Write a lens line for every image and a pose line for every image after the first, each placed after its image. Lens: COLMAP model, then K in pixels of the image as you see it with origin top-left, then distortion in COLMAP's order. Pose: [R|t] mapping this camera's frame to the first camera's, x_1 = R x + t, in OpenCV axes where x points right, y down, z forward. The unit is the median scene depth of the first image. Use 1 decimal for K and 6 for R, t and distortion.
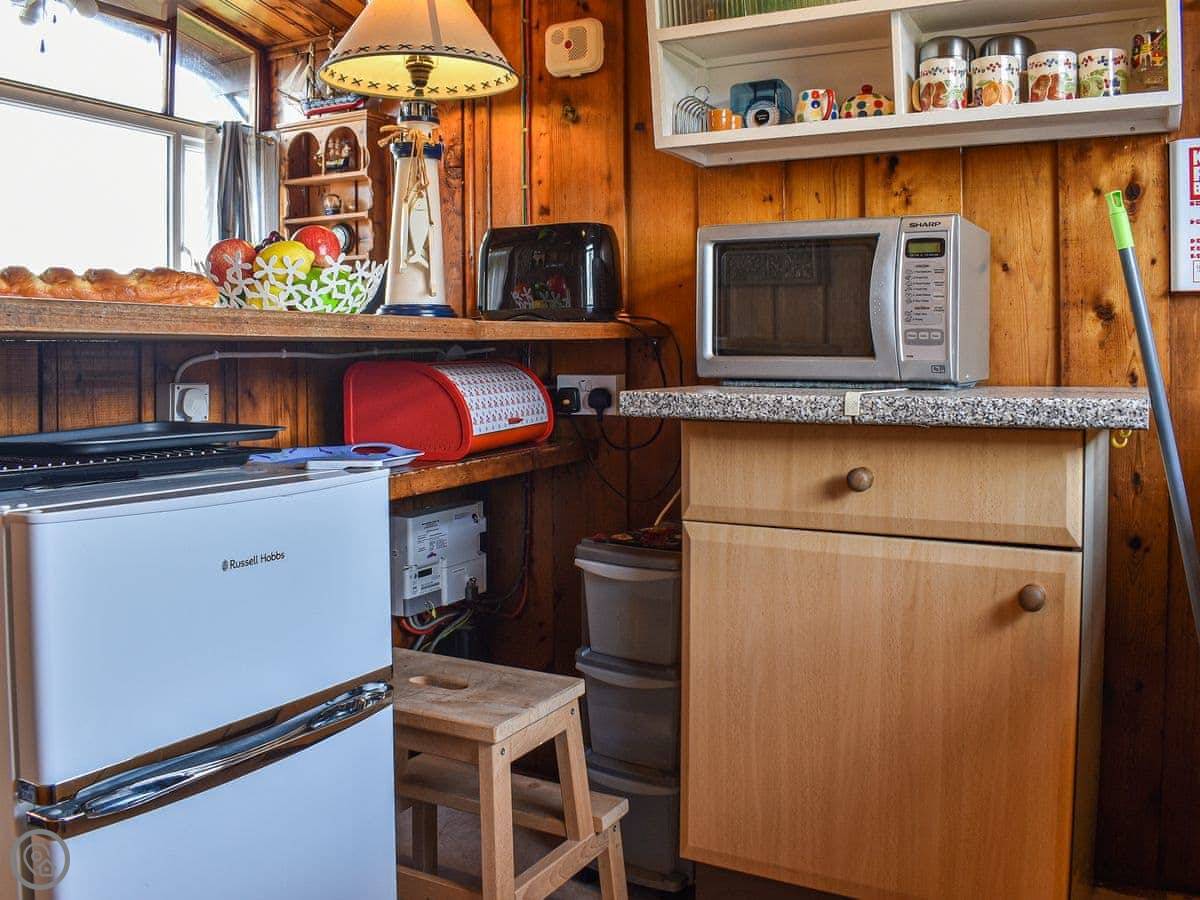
lens RADIAL K [[1086.9, 0, 598.8], [0, 1086.9, 310.9], [0, 0, 1]] dist [-0.059612, 0.004408]
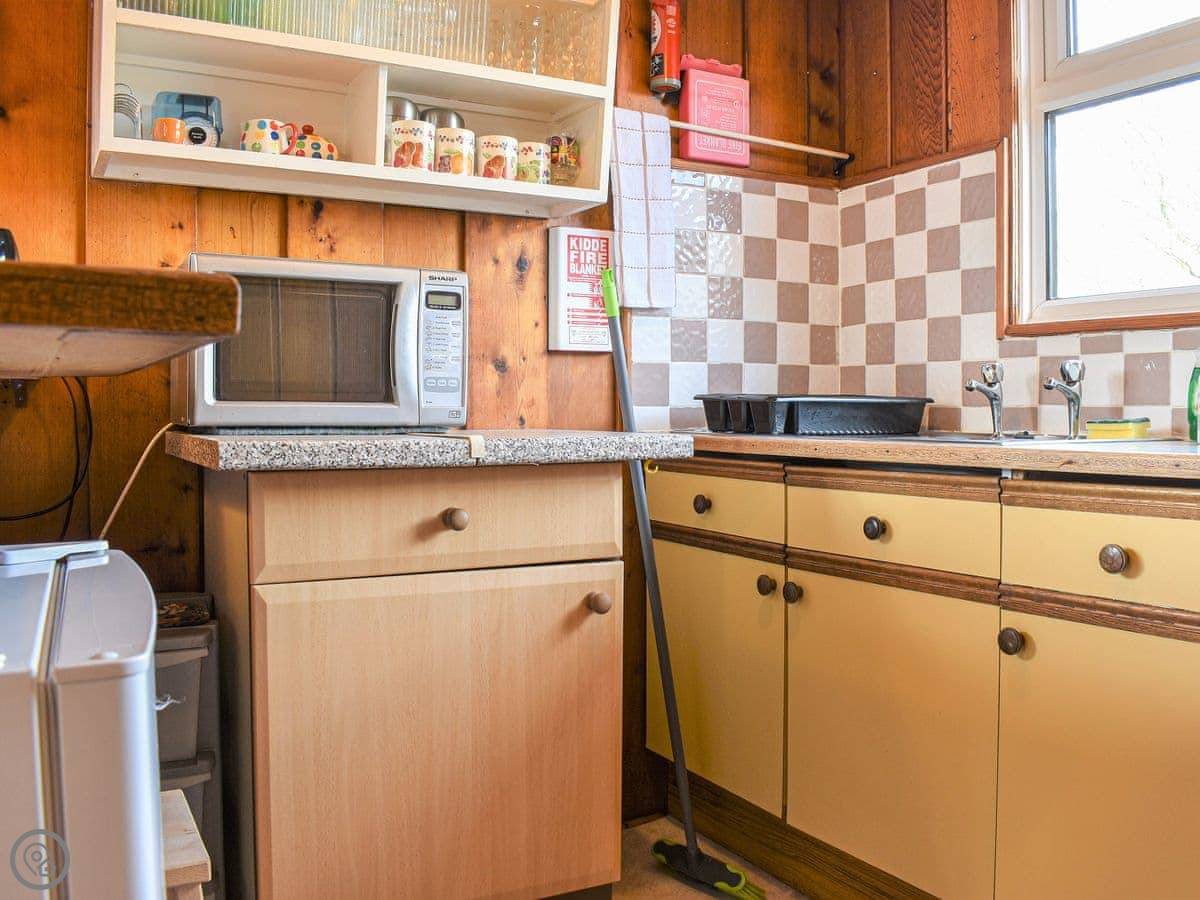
lens RADIAL K [[1132.3, 0, 604.9], [0, 1132.3, 388.9], [0, 0, 1]] dist [-0.082396, 0.003882]
pose [[0.544312, 0.012462, 0.838790, -0.523614], [-0.034539, 0.999375, 0.007566, 0.014210], [-0.838172, -0.033090, 0.544402, 0.248536]]
